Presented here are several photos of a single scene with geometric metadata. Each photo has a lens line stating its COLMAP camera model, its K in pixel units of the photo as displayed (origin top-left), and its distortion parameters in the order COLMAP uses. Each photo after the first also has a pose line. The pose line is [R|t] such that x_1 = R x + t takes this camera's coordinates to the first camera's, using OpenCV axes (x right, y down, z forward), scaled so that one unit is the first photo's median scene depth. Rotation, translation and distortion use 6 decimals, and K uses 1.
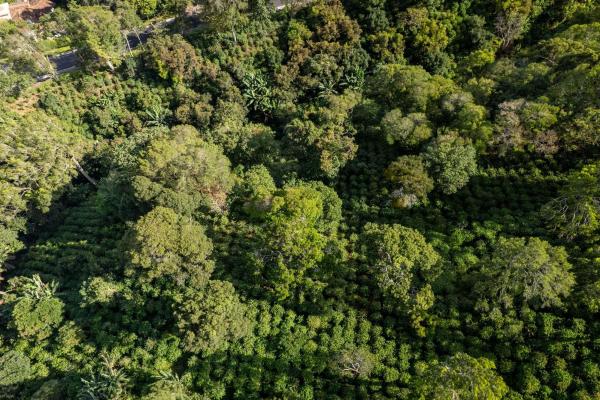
lens RADIAL K [[382.2, 0, 299.0], [0, 382.2, 202.8], [0, 0, 1]] dist [-0.084035, 0.072338]
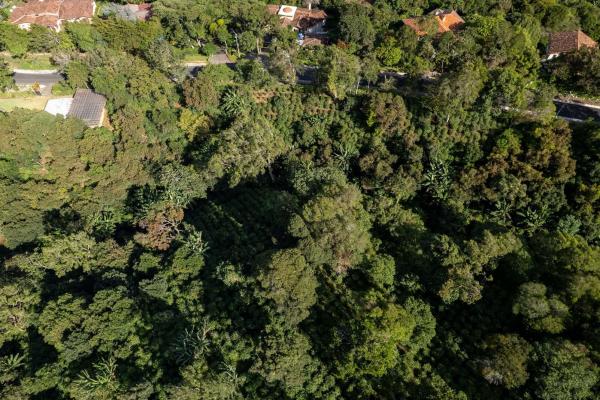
lens RADIAL K [[382.2, 0, 299.0], [0, 382.2, 202.8], [0, 0, 1]] dist [-0.084035, 0.072338]
pose [[0.779212, 0.515309, -0.356771, 0.000692], [-0.516691, 0.850345, 0.099723, -0.175065], [0.354766, 0.106634, 0.928854, -0.122778]]
